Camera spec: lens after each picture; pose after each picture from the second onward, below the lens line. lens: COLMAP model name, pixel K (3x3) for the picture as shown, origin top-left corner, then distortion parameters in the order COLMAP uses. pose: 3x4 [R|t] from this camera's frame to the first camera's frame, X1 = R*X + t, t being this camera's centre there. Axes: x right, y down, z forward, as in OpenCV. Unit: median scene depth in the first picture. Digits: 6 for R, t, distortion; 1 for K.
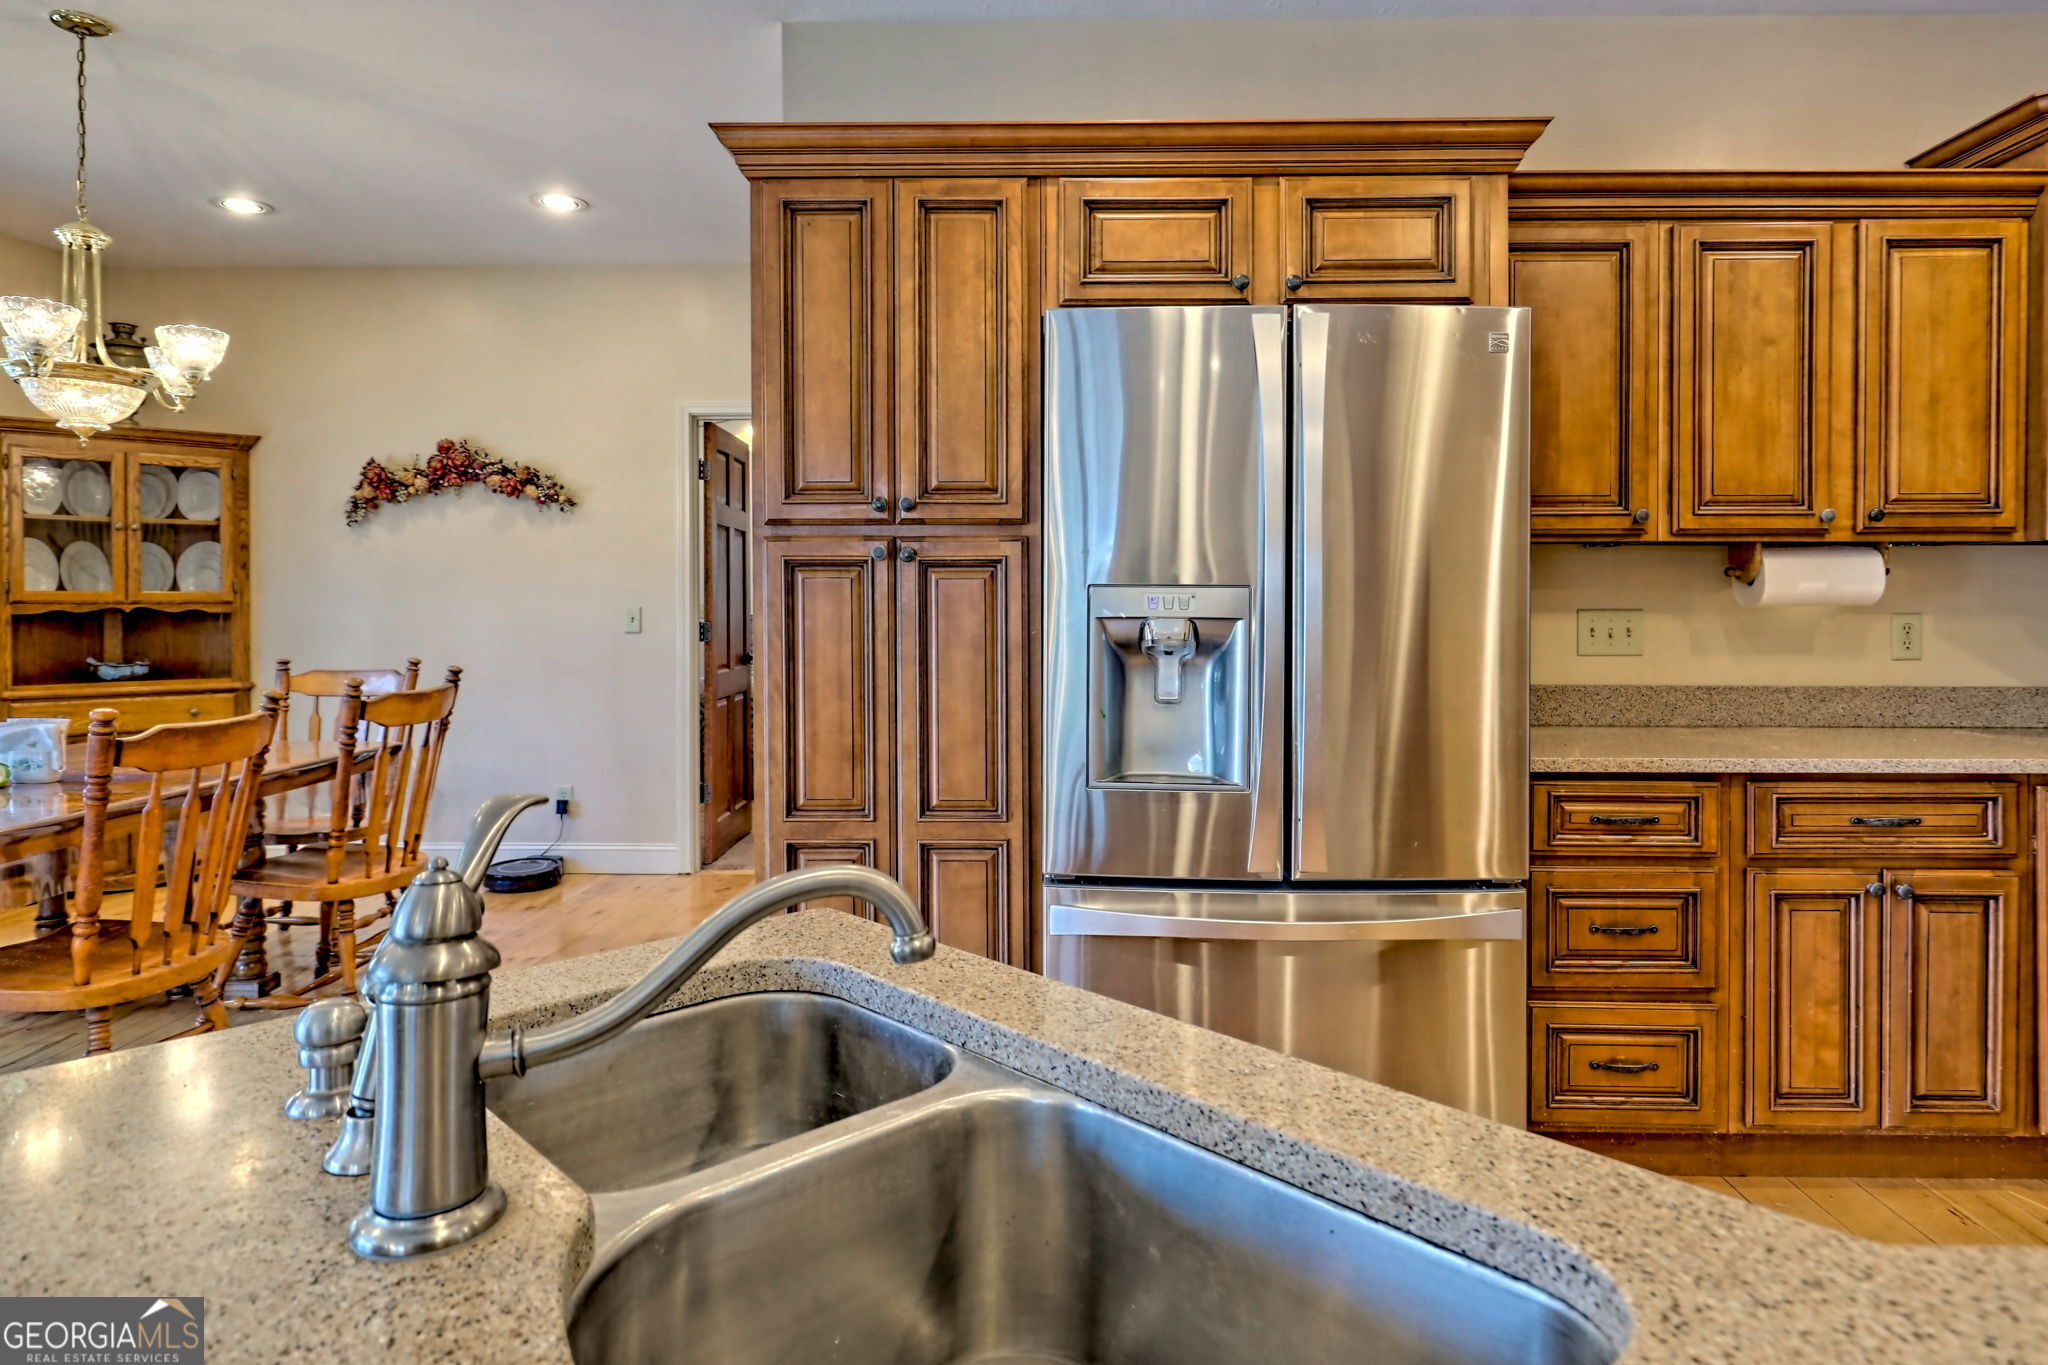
lens RADIAL K [[1215.2, 0, 1063.3], [0, 1215.2, 609.2], [0, 0, 1]] dist [0.004276, -0.001118]
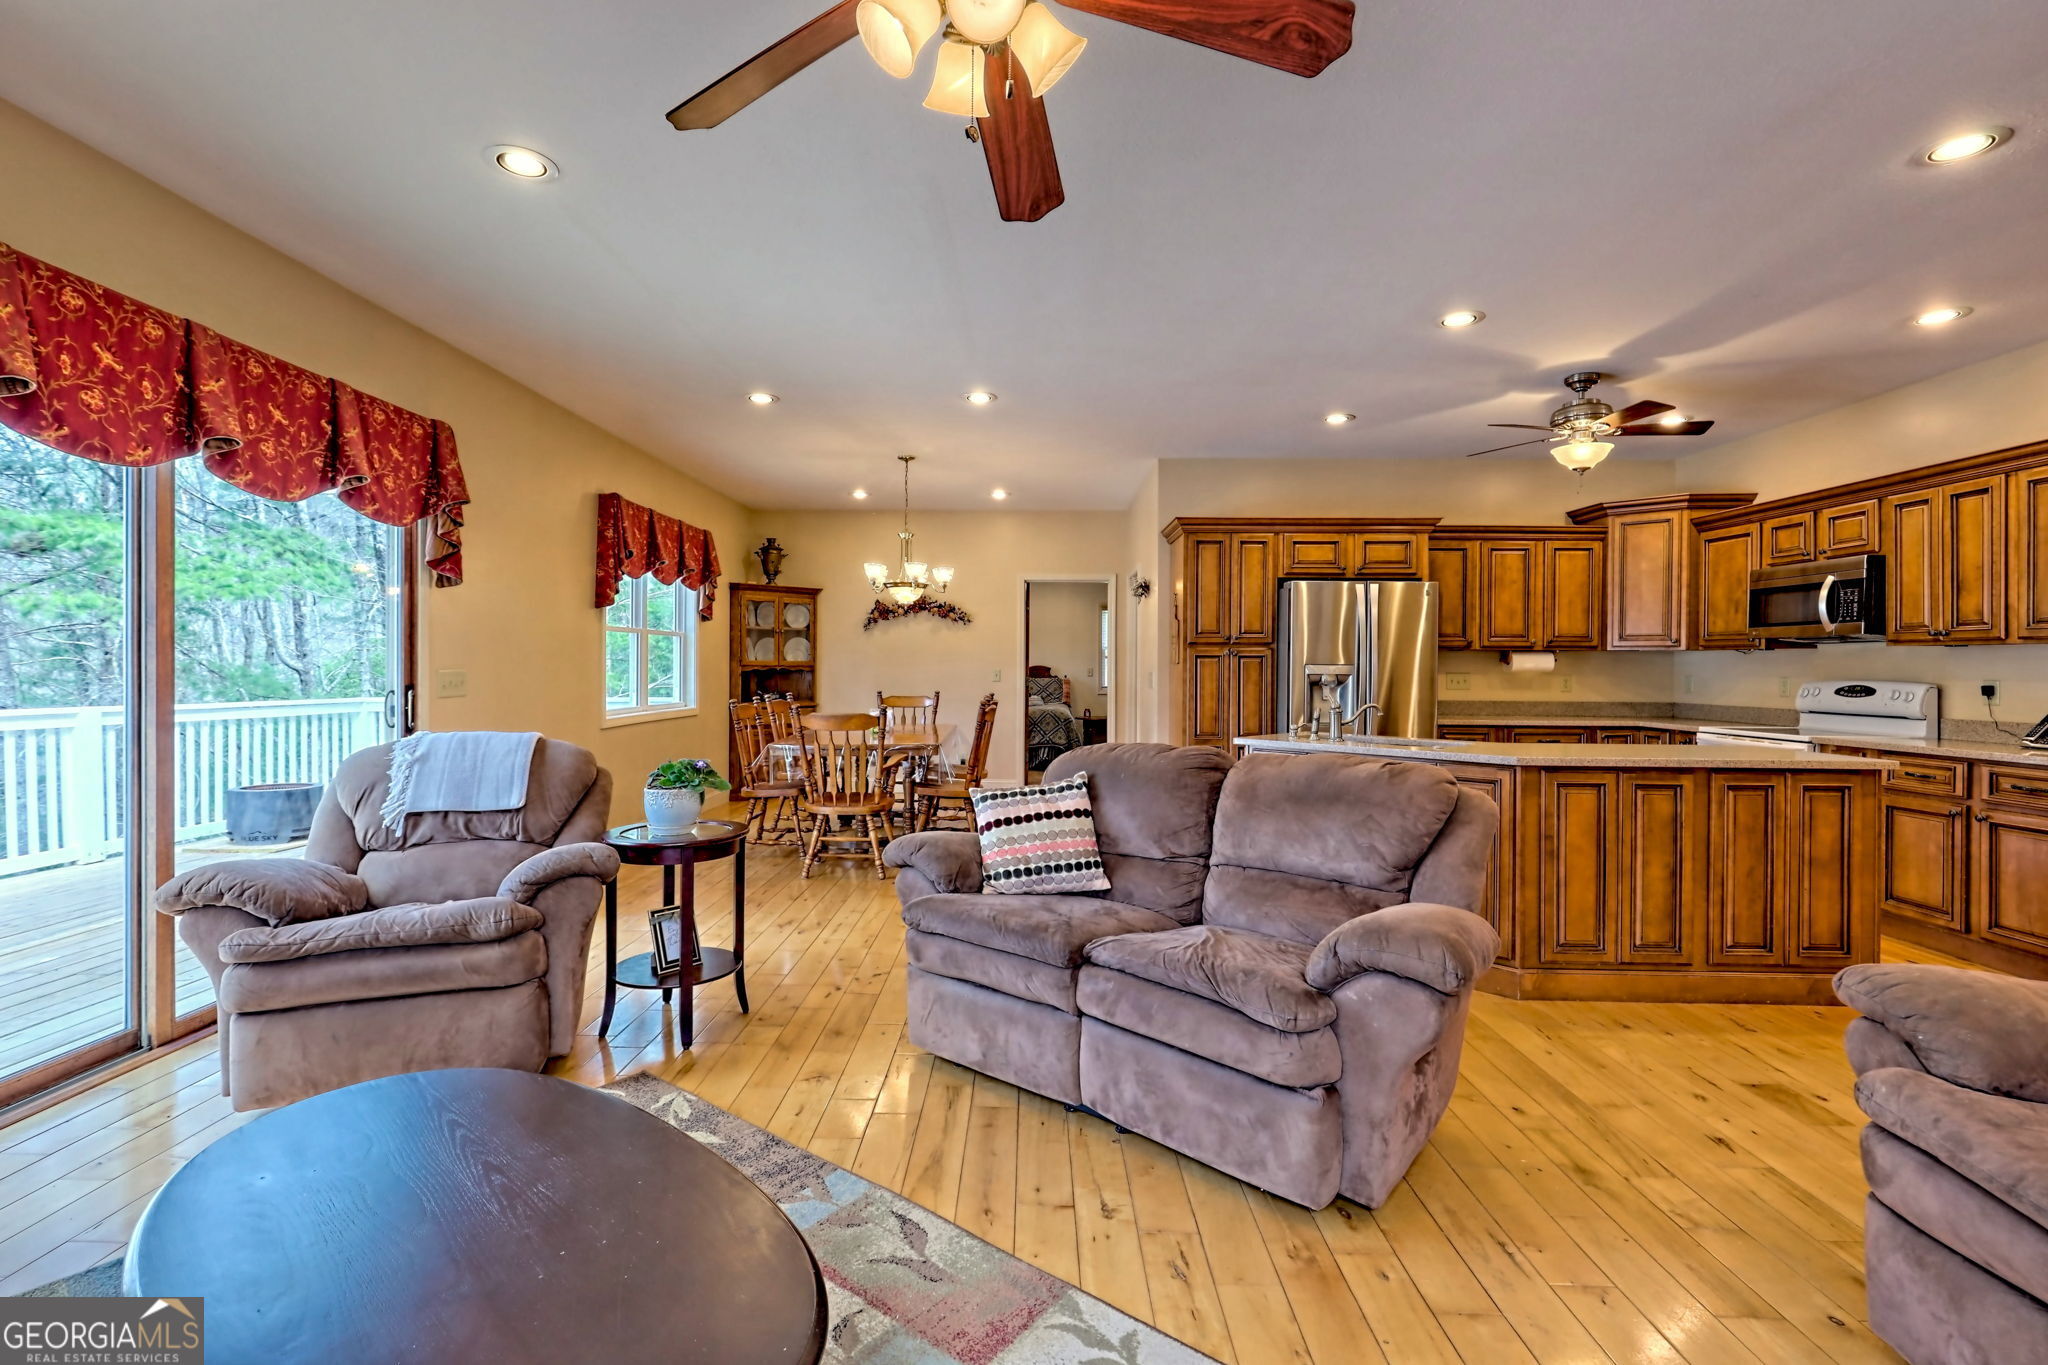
lens RADIAL K [[954.2, 0, 1006.0], [0, 954.2, 667.3], [0, 0, 1]] dist [0.002092, 0.001558]
pose [[0.999975, 0.006941, -0.001486, -0.642945], [-0.006950, 0.999959, -0.005724, 0.007806], [0.001446, 0.005734, 0.999983, -1.308077]]
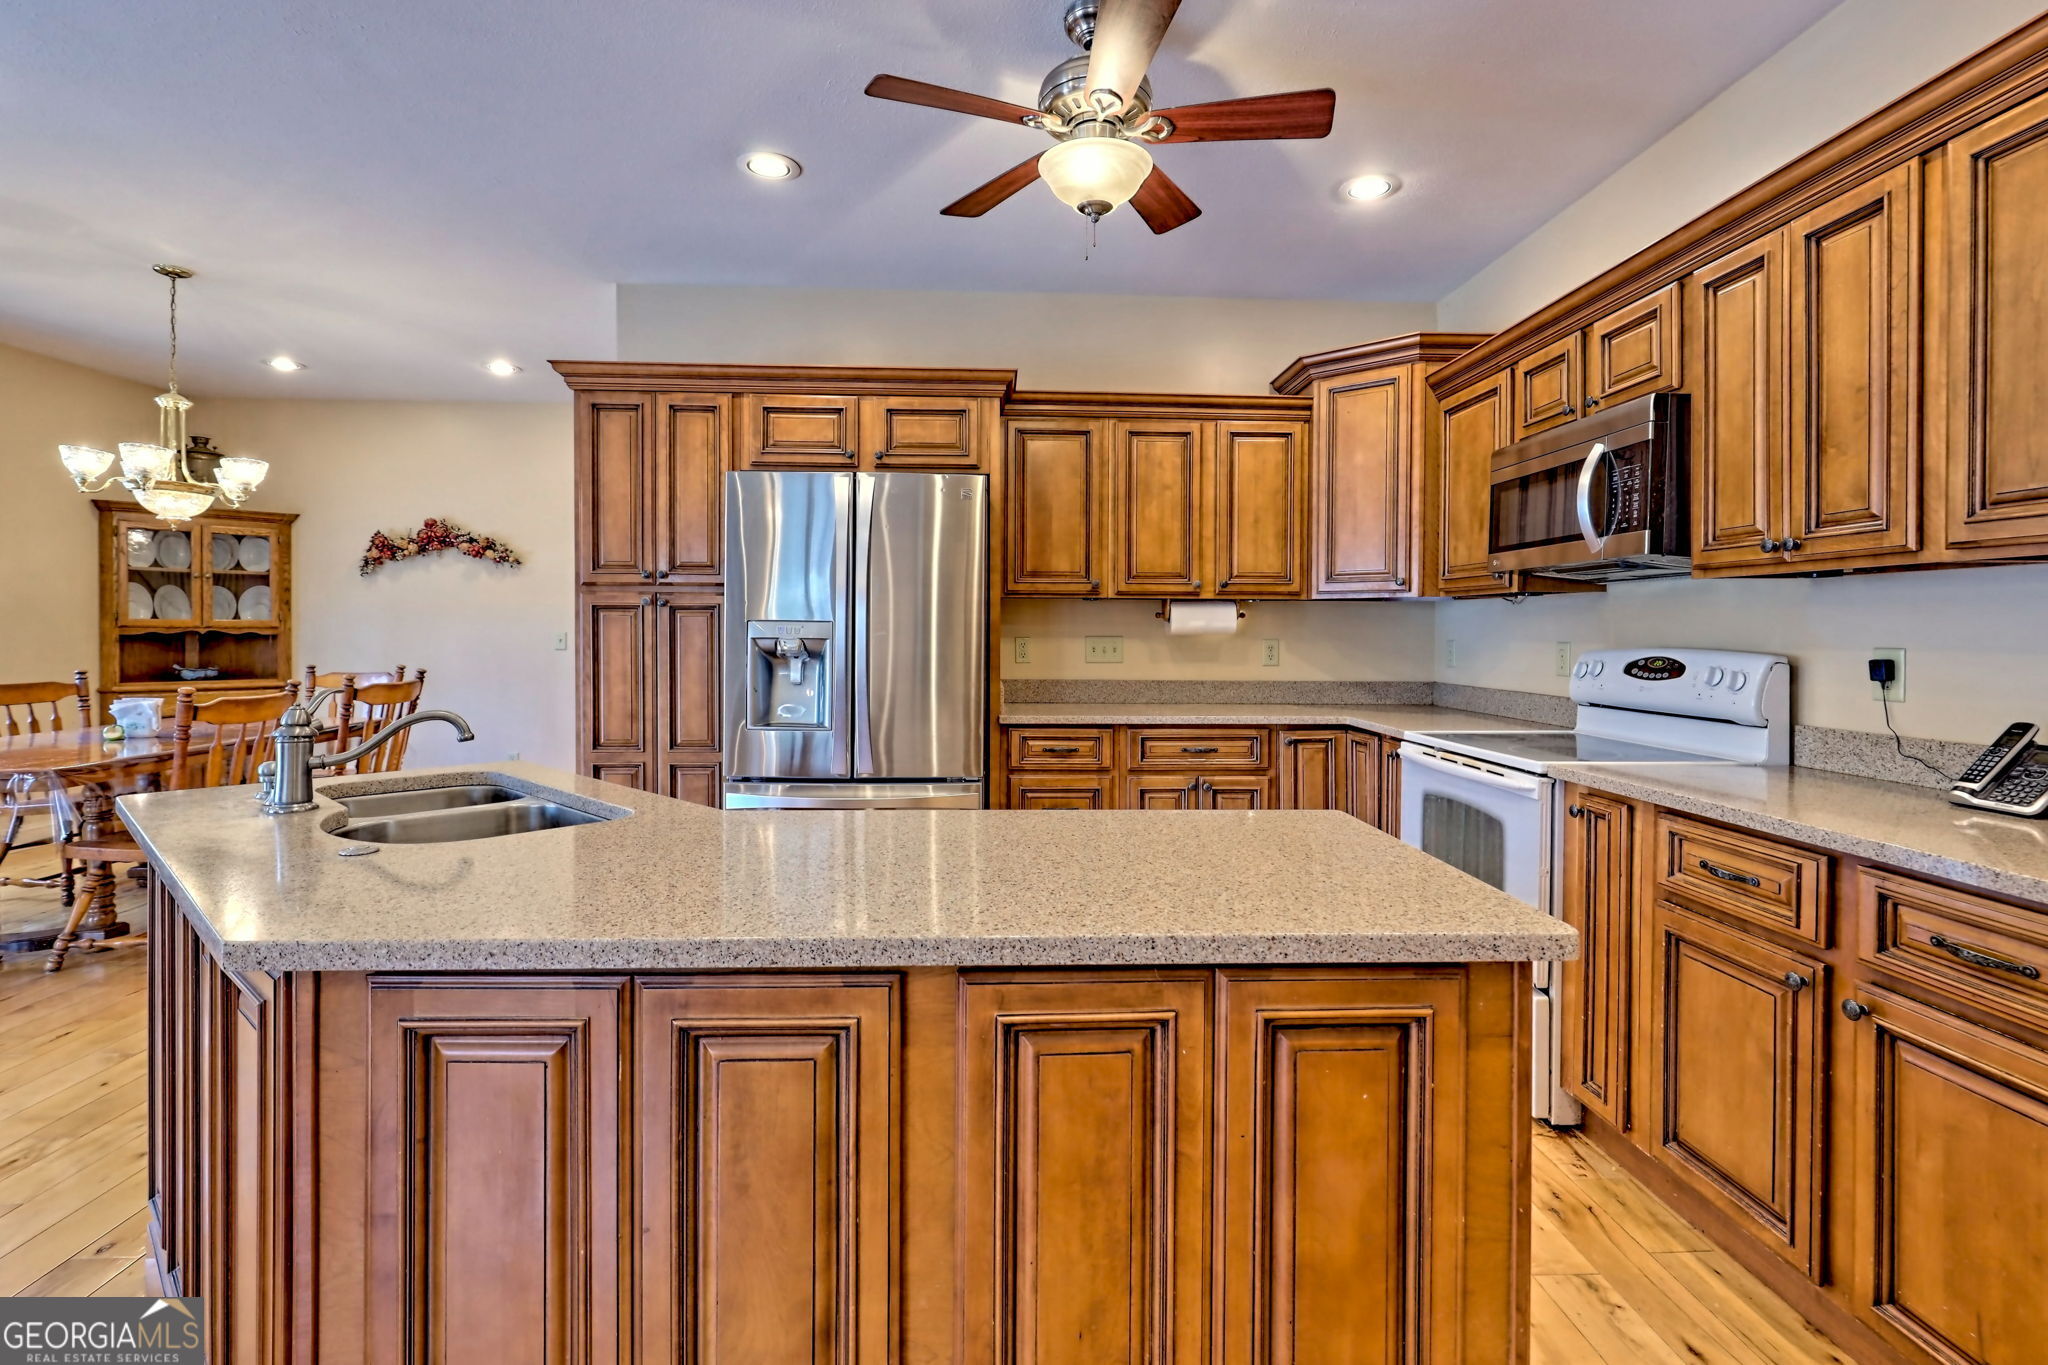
lens RADIAL K [[954.2, 0, 1042.9], [0, 954.2, 639.2], [0, 0, 1]] dist [0.002092, 0.001558]
pose [[0.997872, 0.005356, 0.064978, 0.306349], [-0.005415, 0.999985, 0.000721, 0.004418], [-0.064973, -0.001072, 0.997886, -0.395172]]
